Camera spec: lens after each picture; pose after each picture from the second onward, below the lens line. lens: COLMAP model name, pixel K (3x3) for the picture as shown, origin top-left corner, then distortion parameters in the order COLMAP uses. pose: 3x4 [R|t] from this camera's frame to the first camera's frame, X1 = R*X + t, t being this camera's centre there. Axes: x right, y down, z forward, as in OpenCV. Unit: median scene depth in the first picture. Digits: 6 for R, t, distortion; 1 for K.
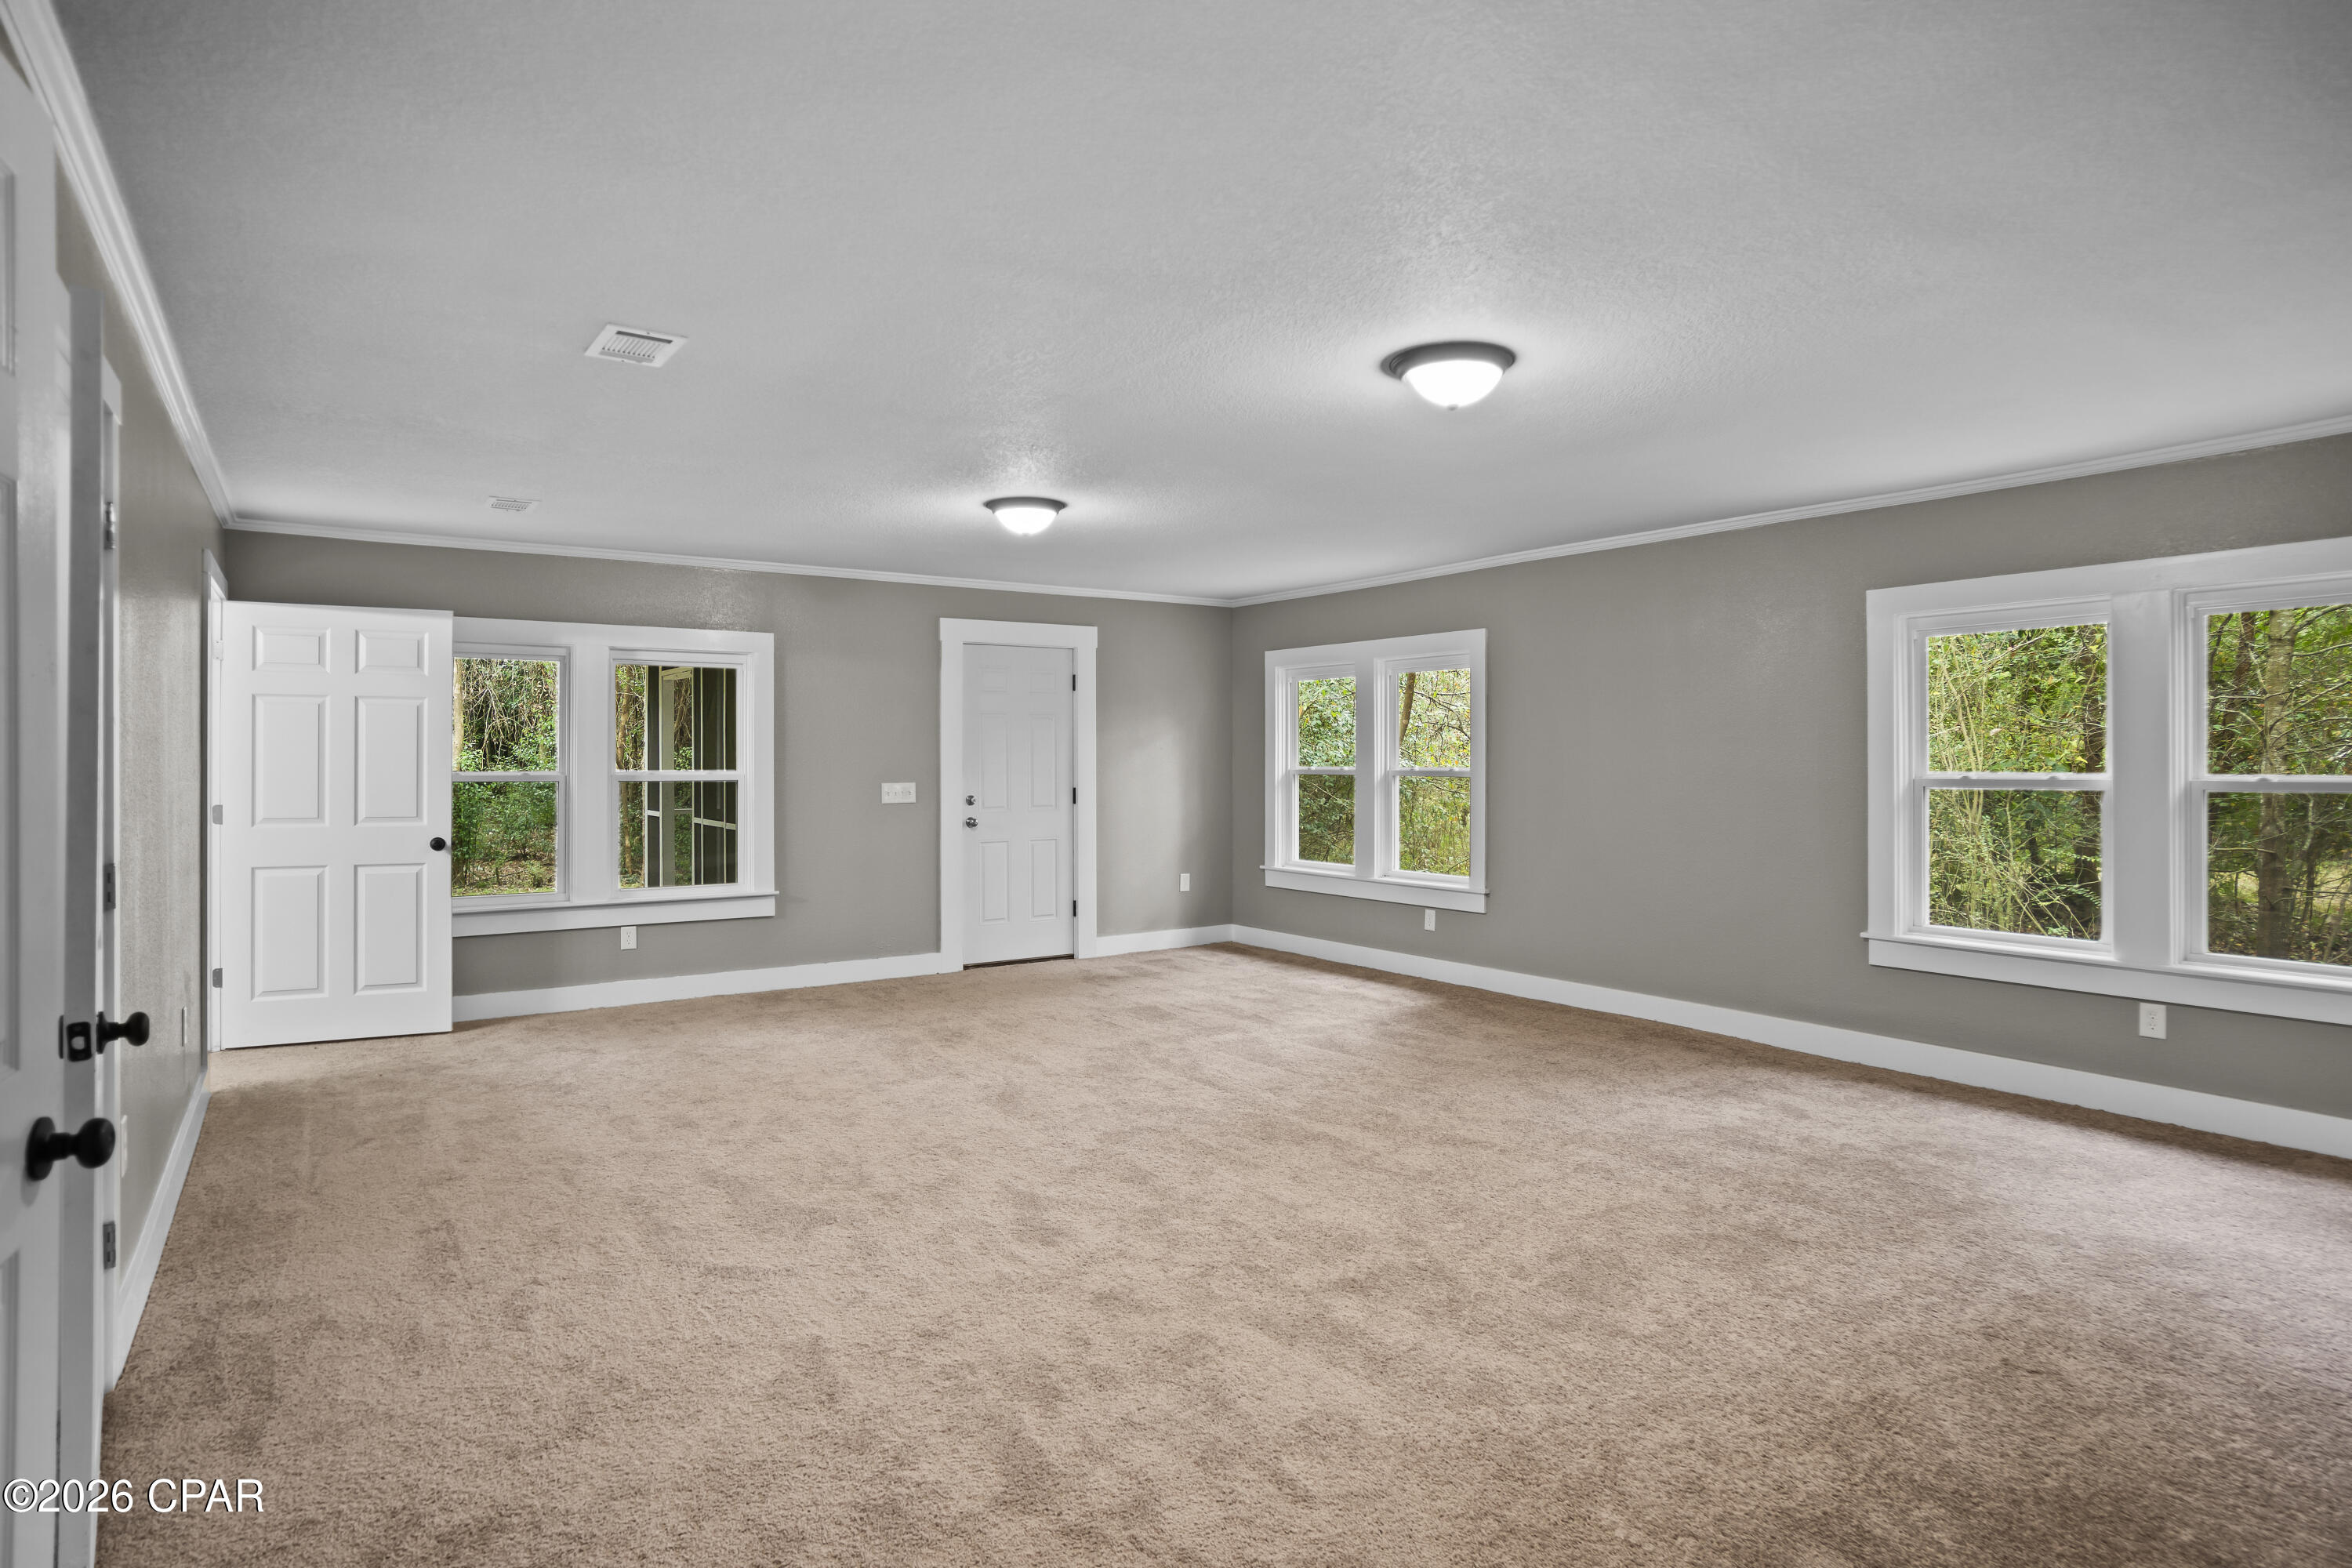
lens RADIAL K [[1275.7, 0, 1169.1], [0, 1275.7, 763.9], [0, 0, 1]] dist [-0.005318, 0.000211]
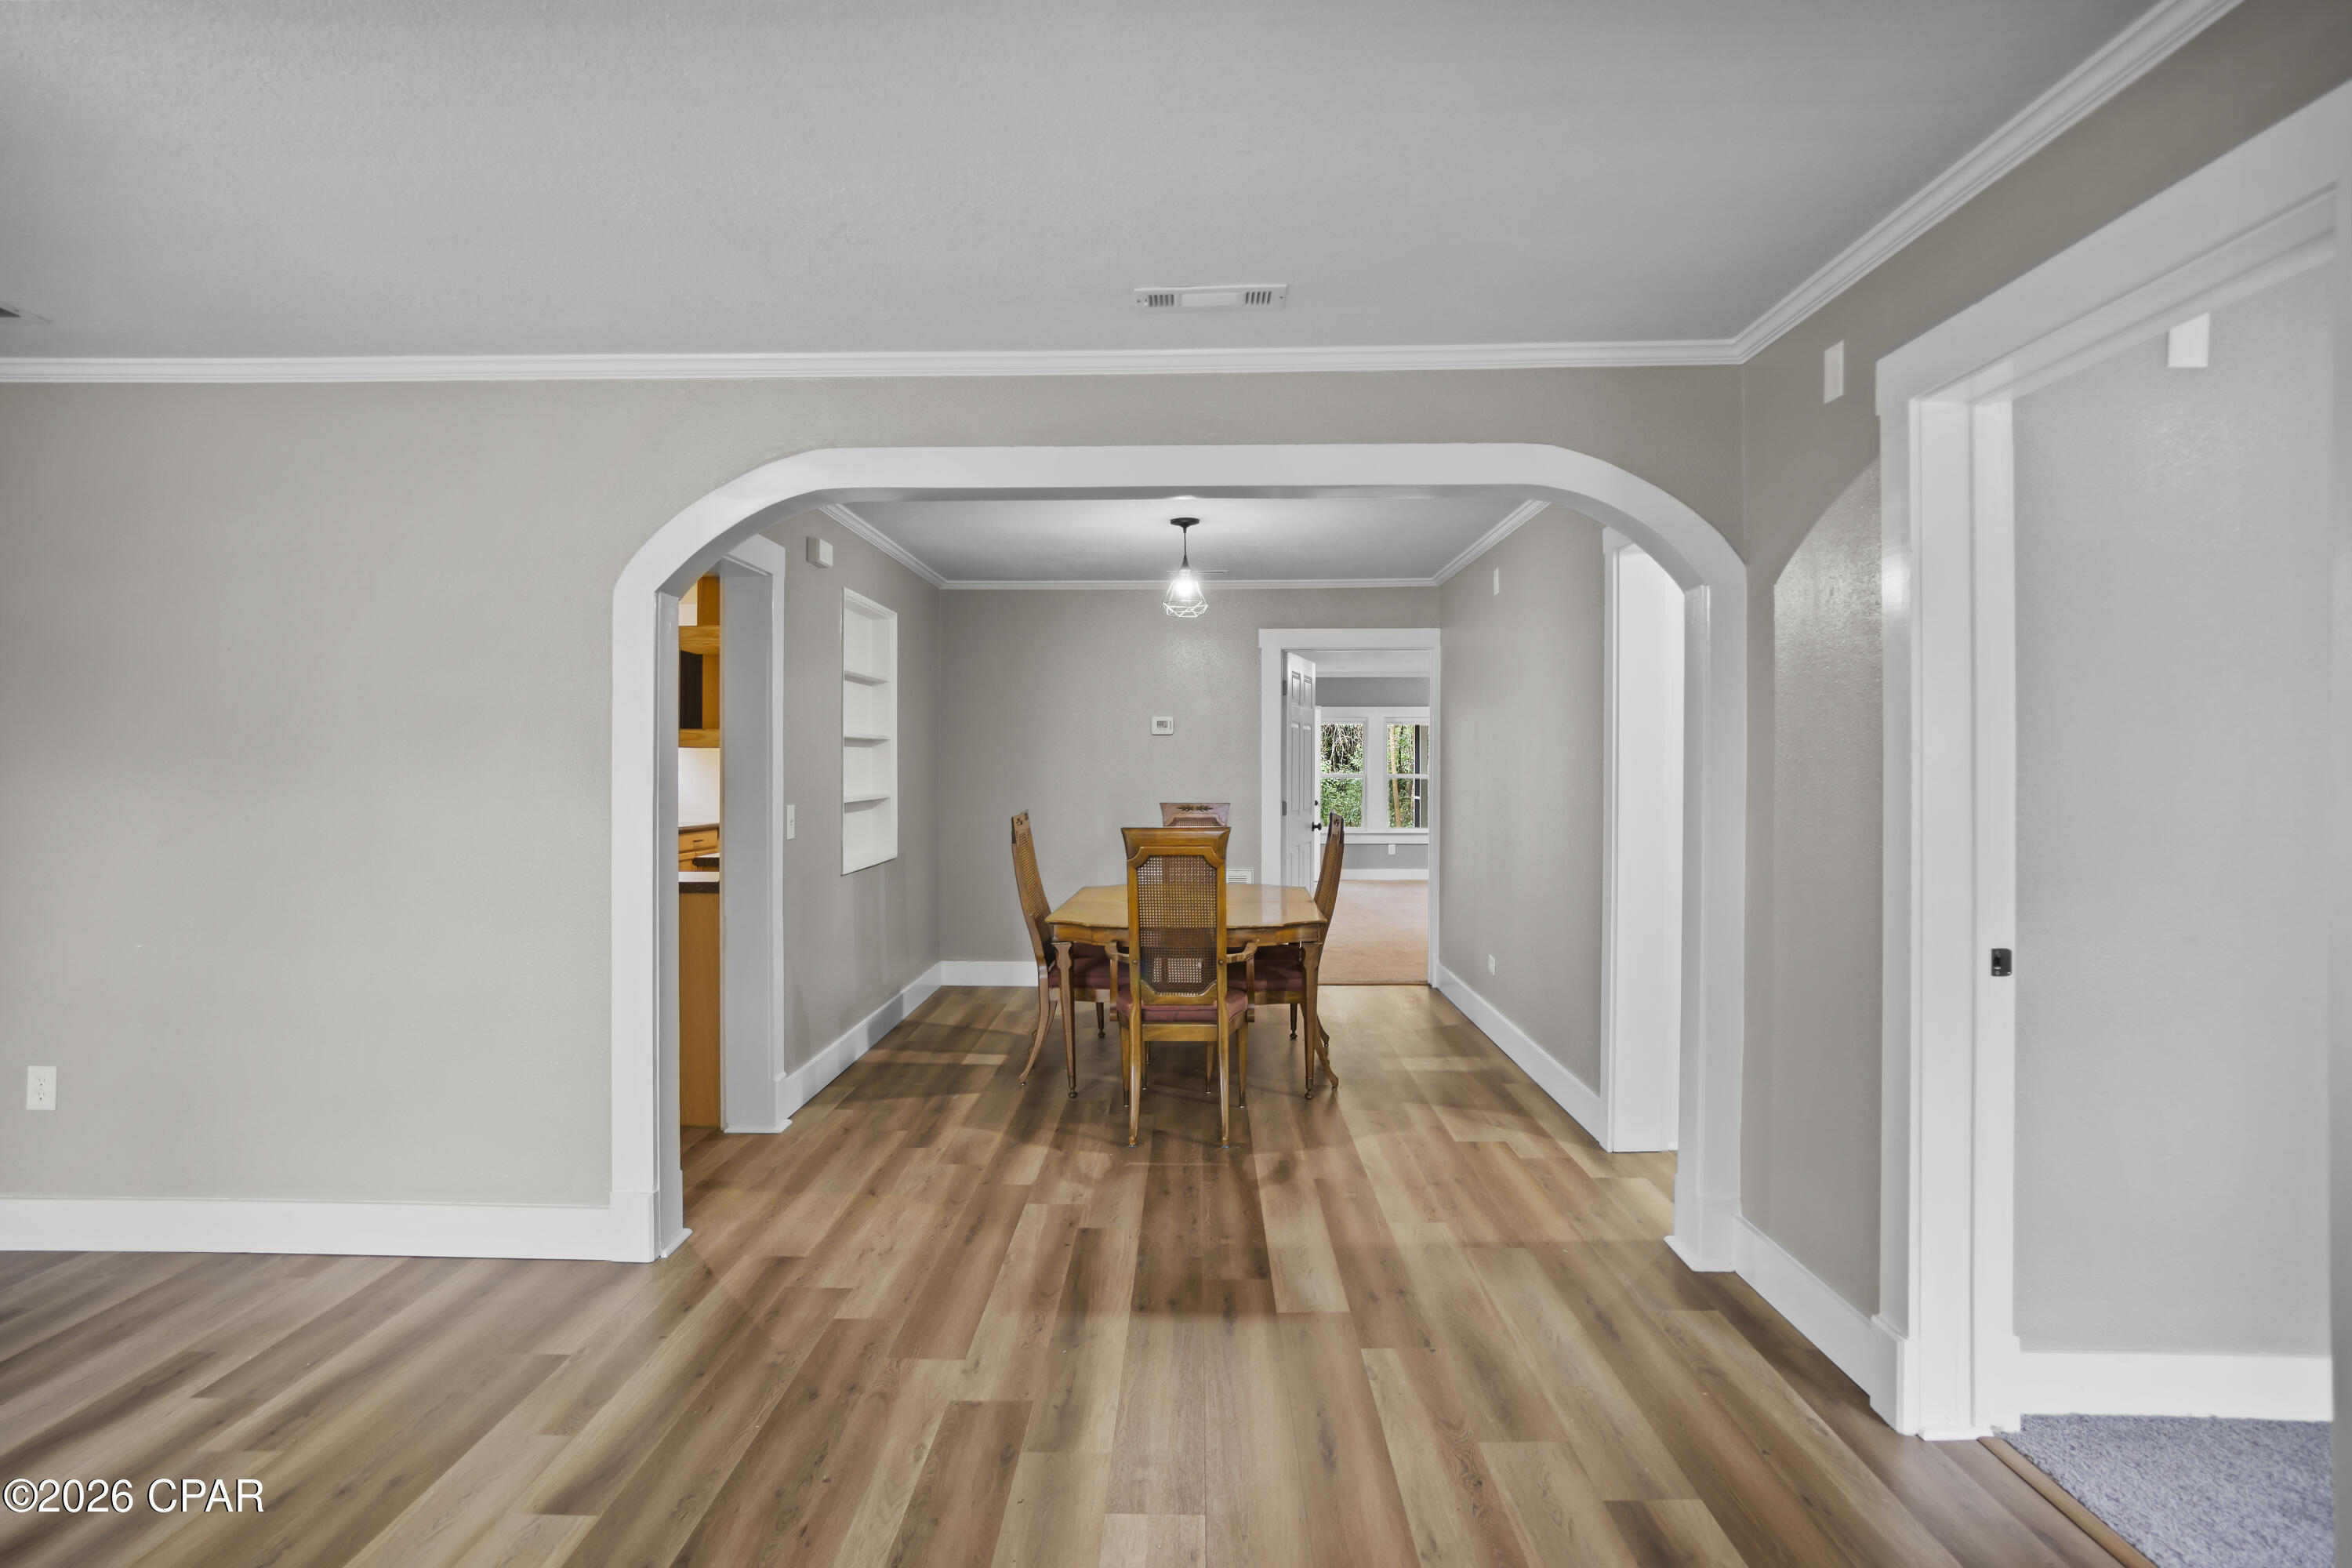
lens RADIAL K [[1275.7, 0, 1169.1], [0, 1275.7, 763.9], [0, 0, 1]] dist [-0.005318, 0.000211]
pose [[0.814247, 0.001924, -0.580515, 0.502194], [-0.003976, 0.999990, -0.002262, -0.005865], [0.580505, 0.004150, 0.814246, -0.947841]]
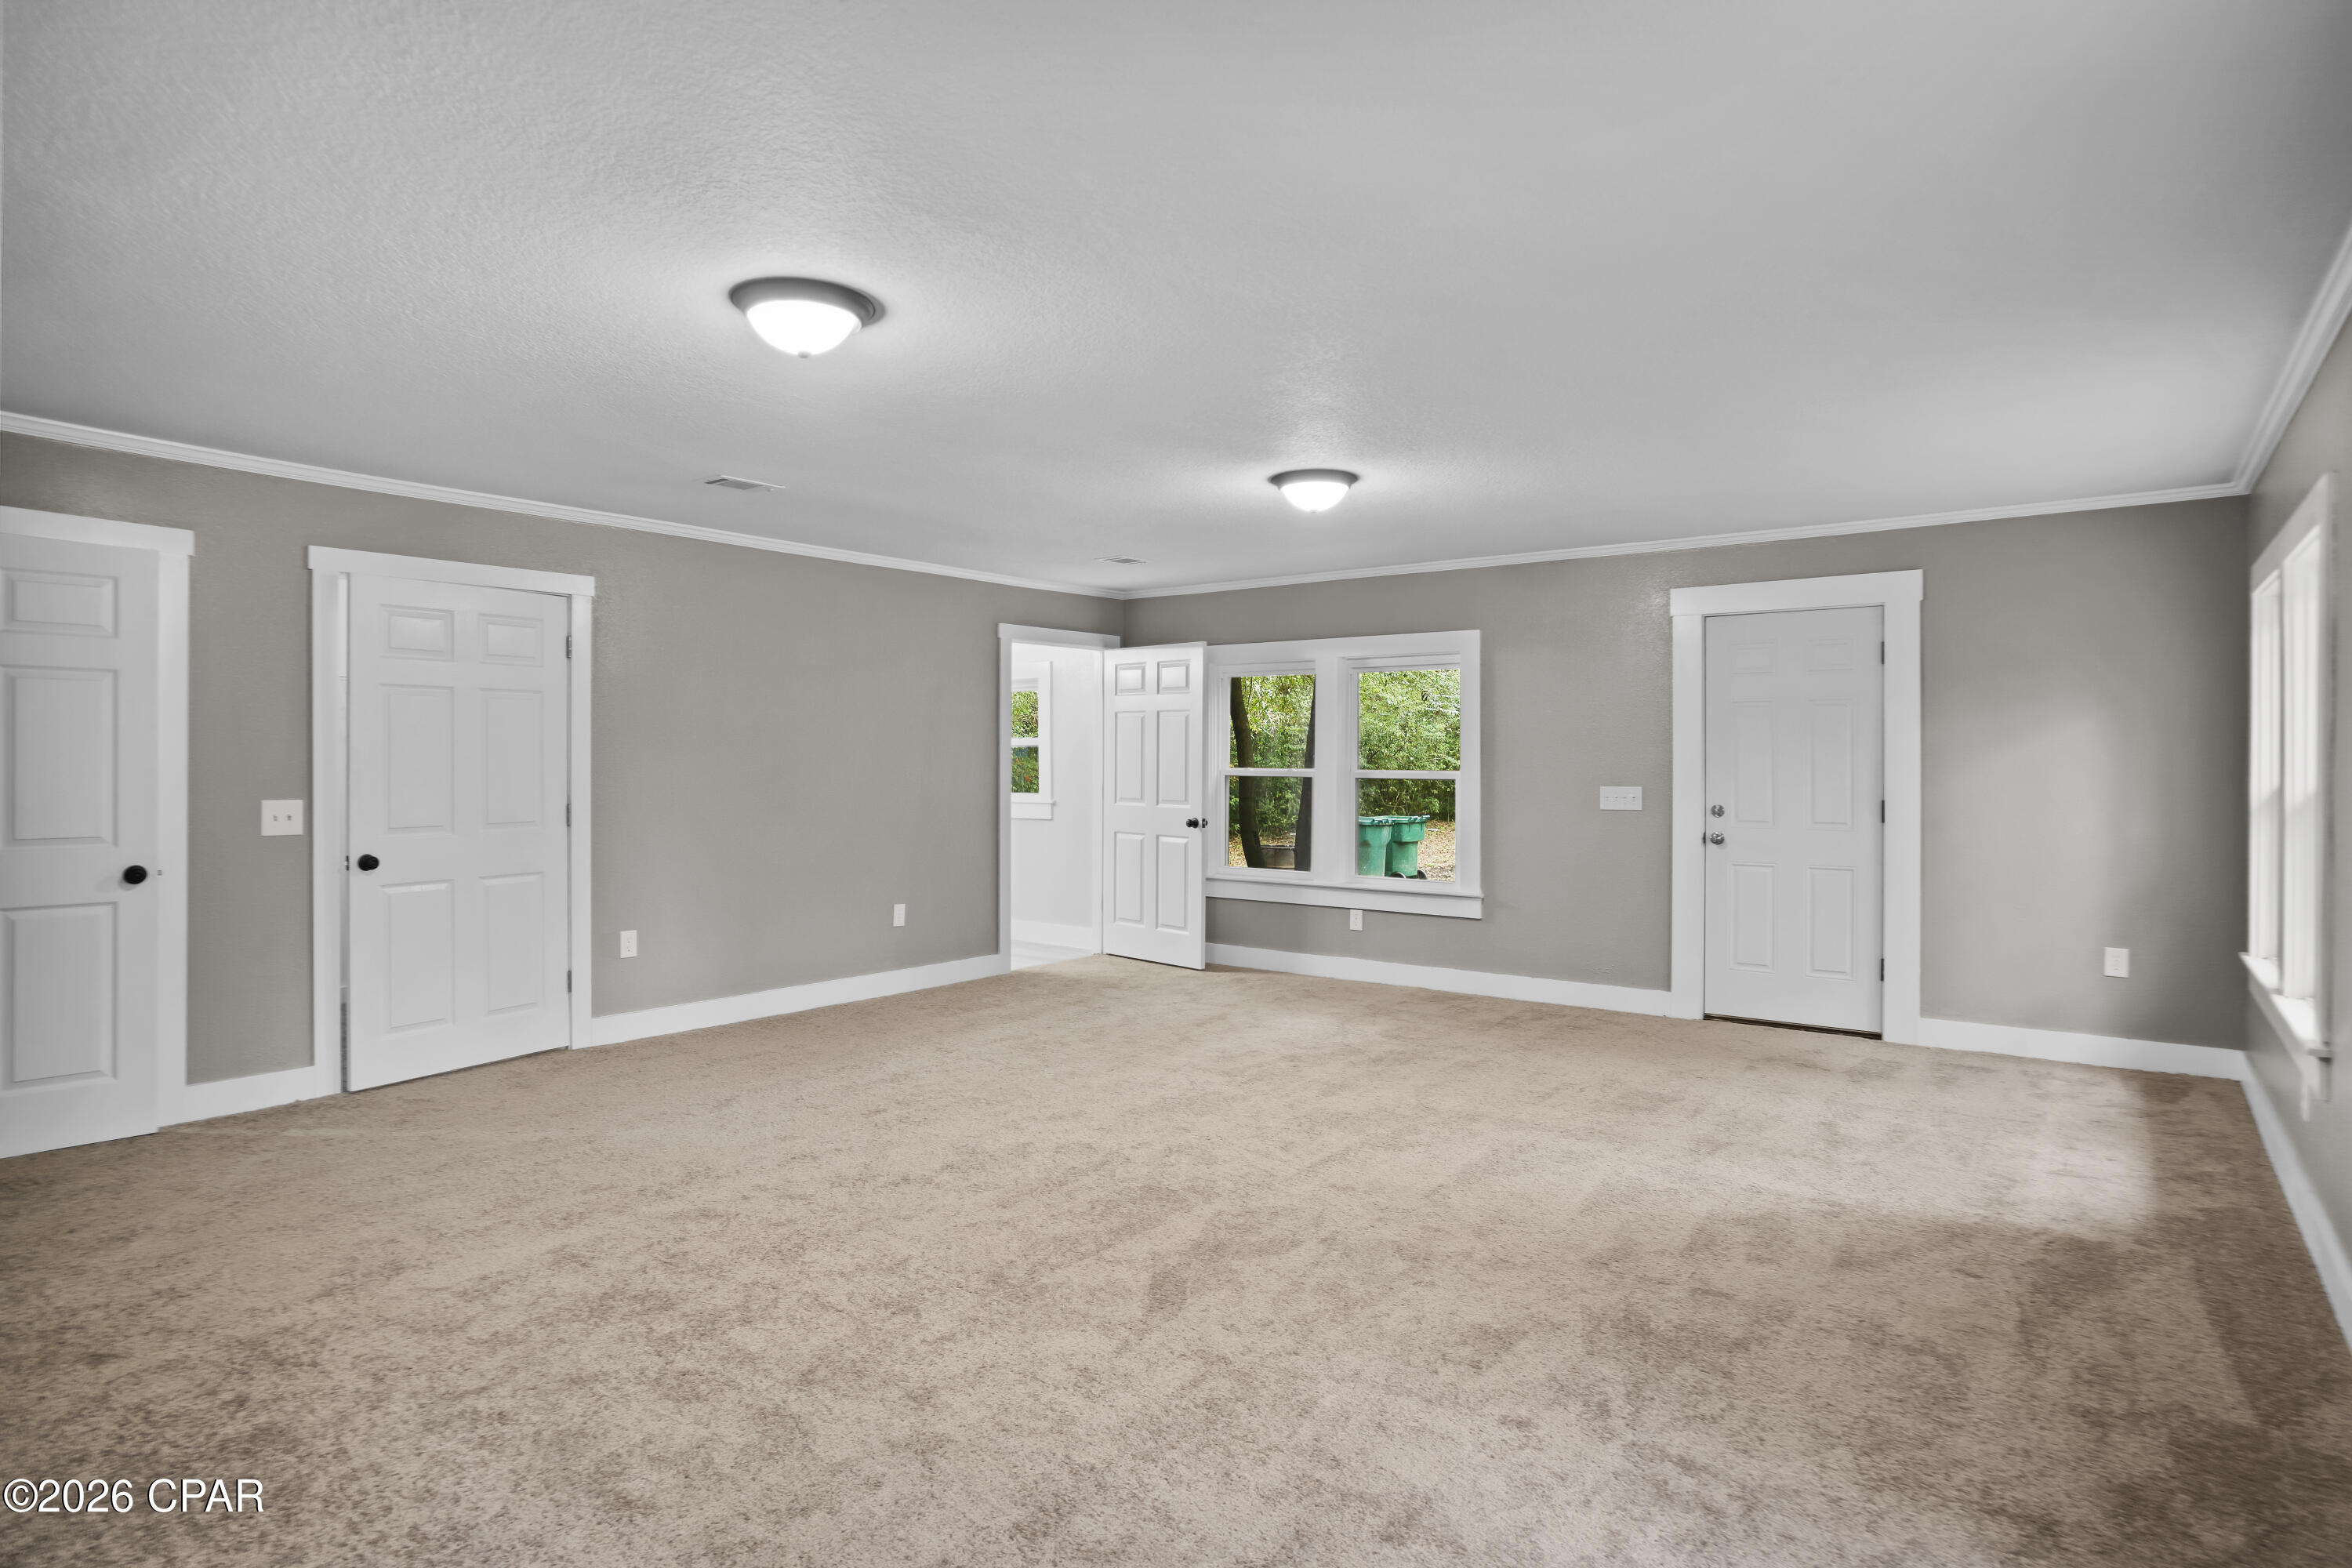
lens RADIAL K [[1275.7, 0, 1169.1], [0, 1275.7, 763.9], [0, 0, 1]] dist [-0.005318, 0.000211]
pose [[0.338608, 0.006895, -0.940902, 0.509347], [-0.006864, 0.999965, 0.004858, -0.002726], [0.940902, 0.004814, 0.338643, 0.425346]]
